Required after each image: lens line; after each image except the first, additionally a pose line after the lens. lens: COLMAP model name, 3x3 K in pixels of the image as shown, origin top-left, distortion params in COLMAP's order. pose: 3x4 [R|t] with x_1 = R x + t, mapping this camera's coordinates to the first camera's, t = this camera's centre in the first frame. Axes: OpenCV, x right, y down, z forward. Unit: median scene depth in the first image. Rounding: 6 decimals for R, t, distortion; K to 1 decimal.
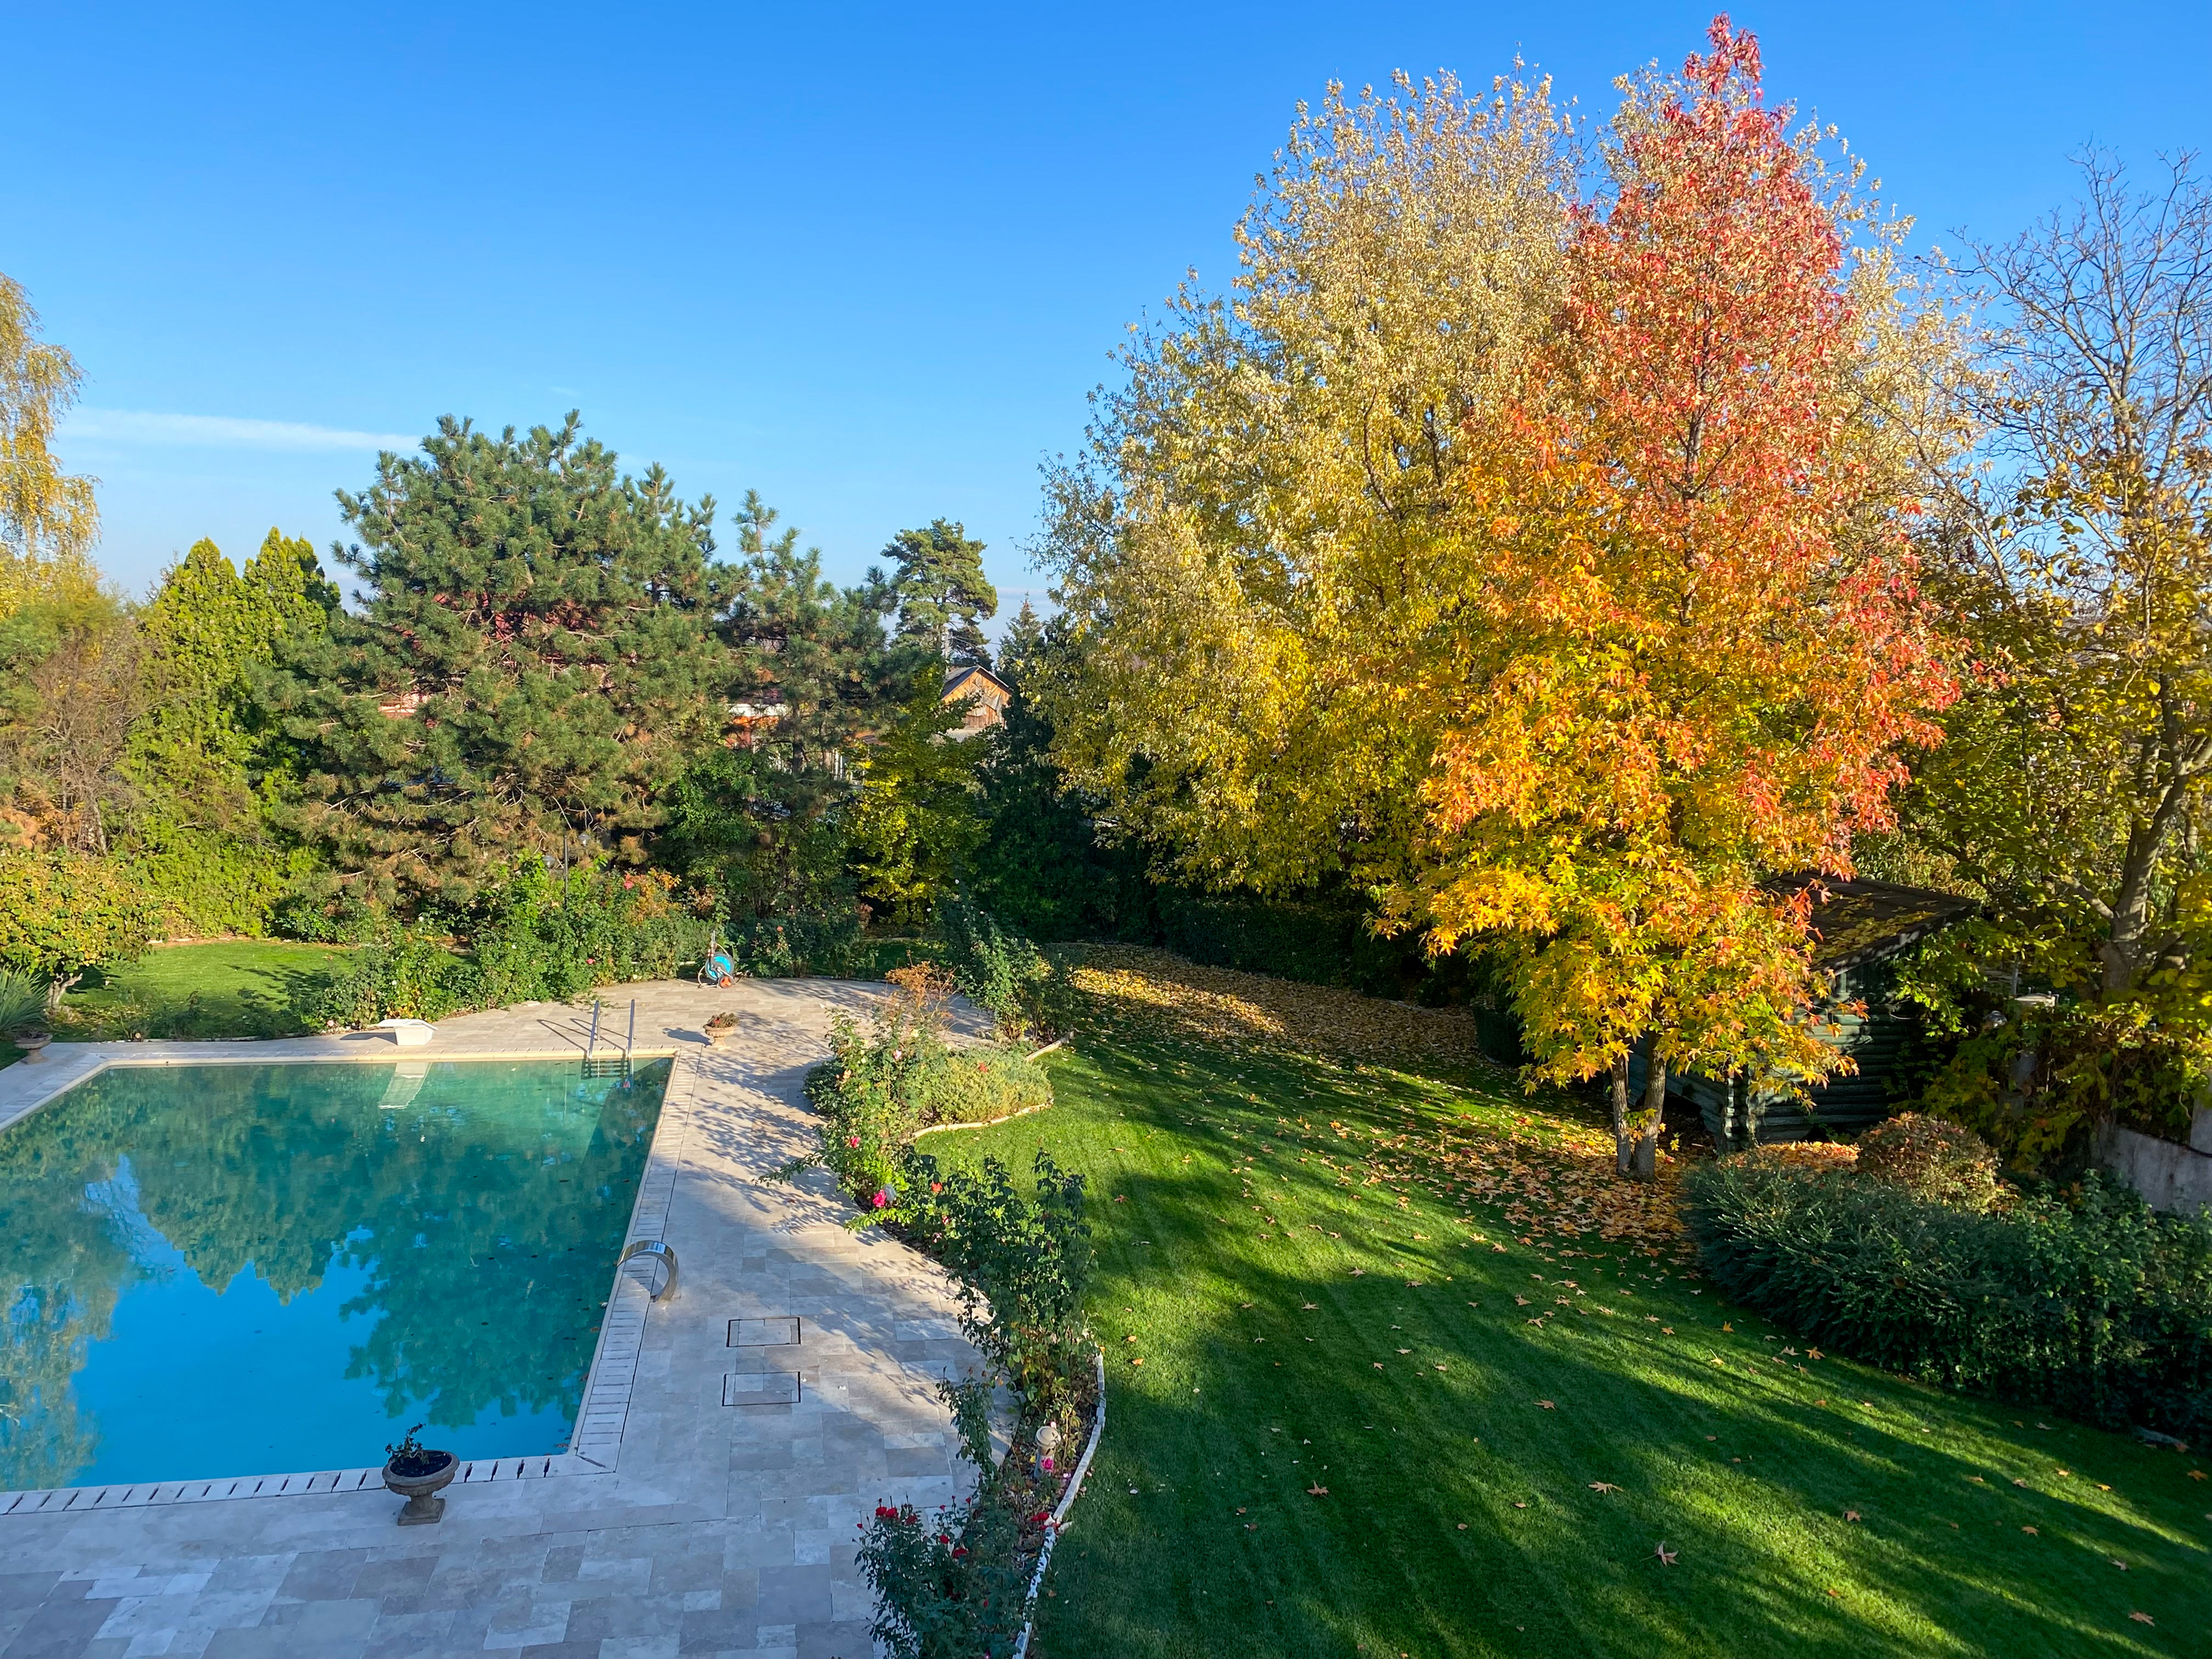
lens RADIAL K [[1695.1, 0, 1123.5], [0, 1695.1, 811.5], [0, 0, 1]] dist [0.025181, -0.019602]
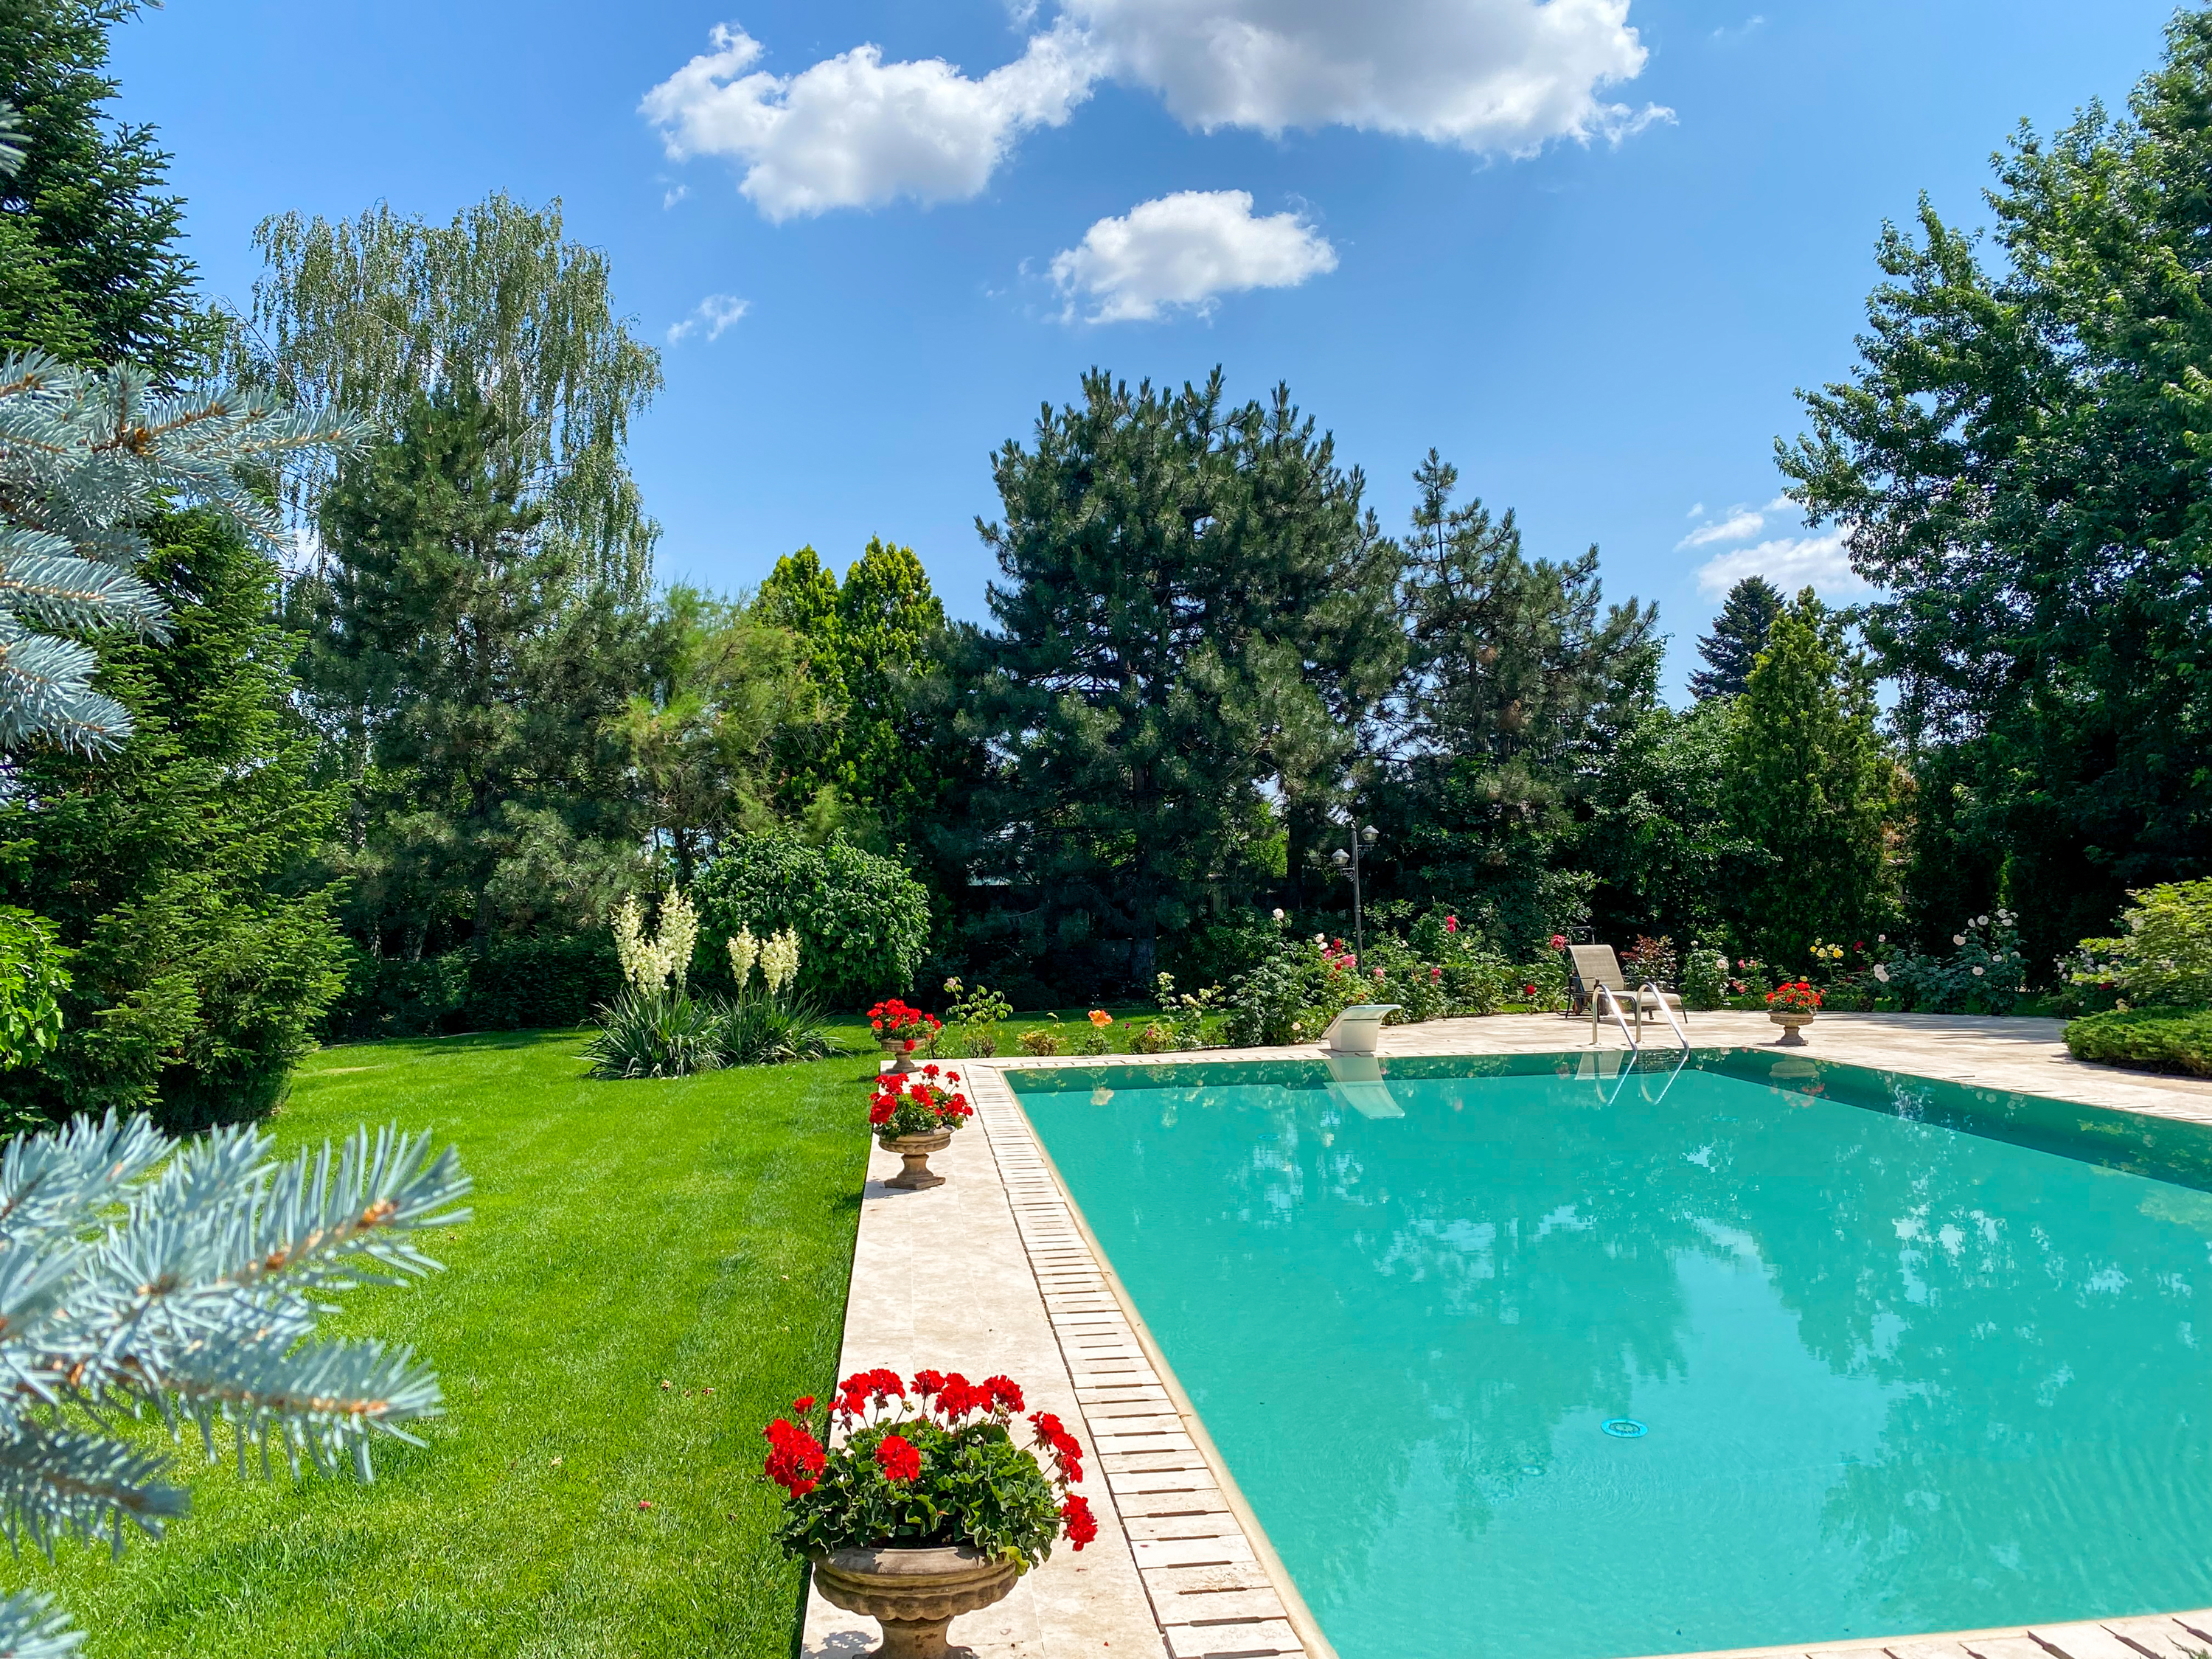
lens RADIAL K [[1695.1, 0, 1103.3], [0, 1695.1, 831.6], [0, 0, 1]] dist [0.025181, -0.019602]
pose [[0.994805, -0.058483, -0.083324, -0.351538], [0.047830, 0.991059, -0.124560, 0.099003], [0.089864, 0.119927, 0.988707, 0.214731]]
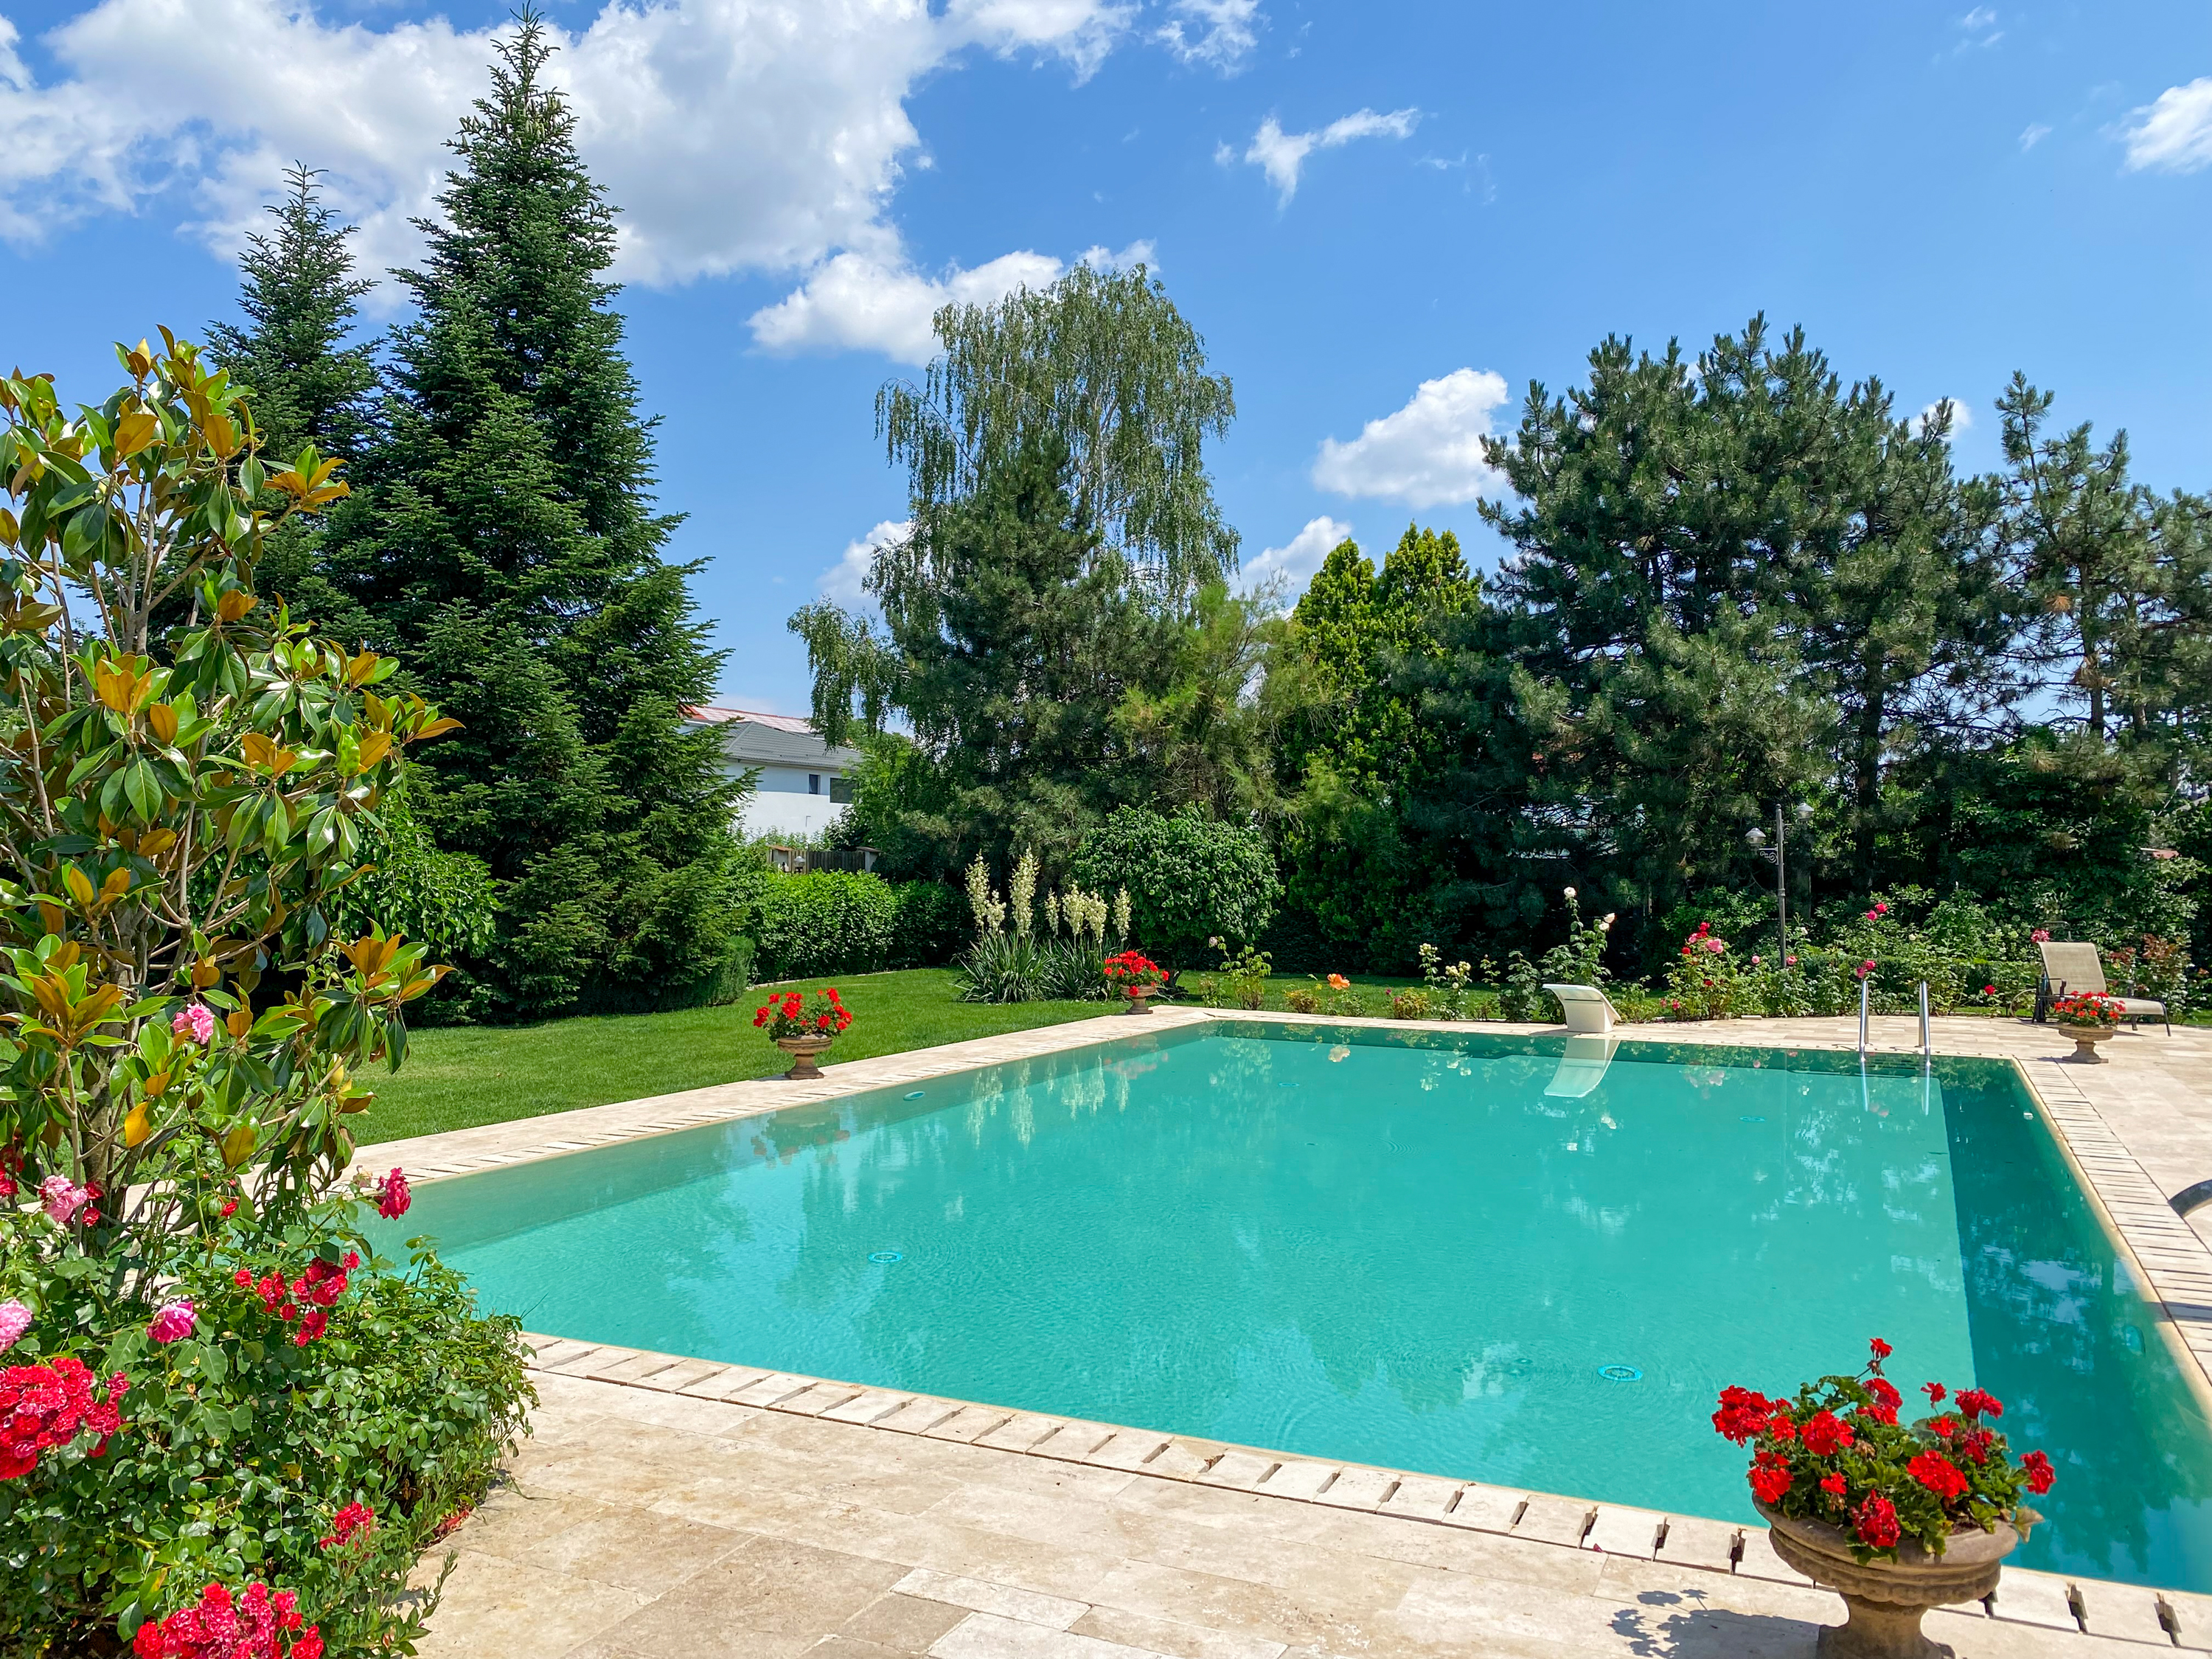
lens RADIAL K [[1695.1, 0, 1073.6], [0, 1695.1, 801.3], [0, 0, 1]] dist [0.025181, -0.019602]
pose [[0.792705, -0.051768, -0.607403, -0.117189], [-0.031860, 0.991508, -0.126083, 0.105805], [0.608772, 0.119298, 0.784324, 0.231553]]
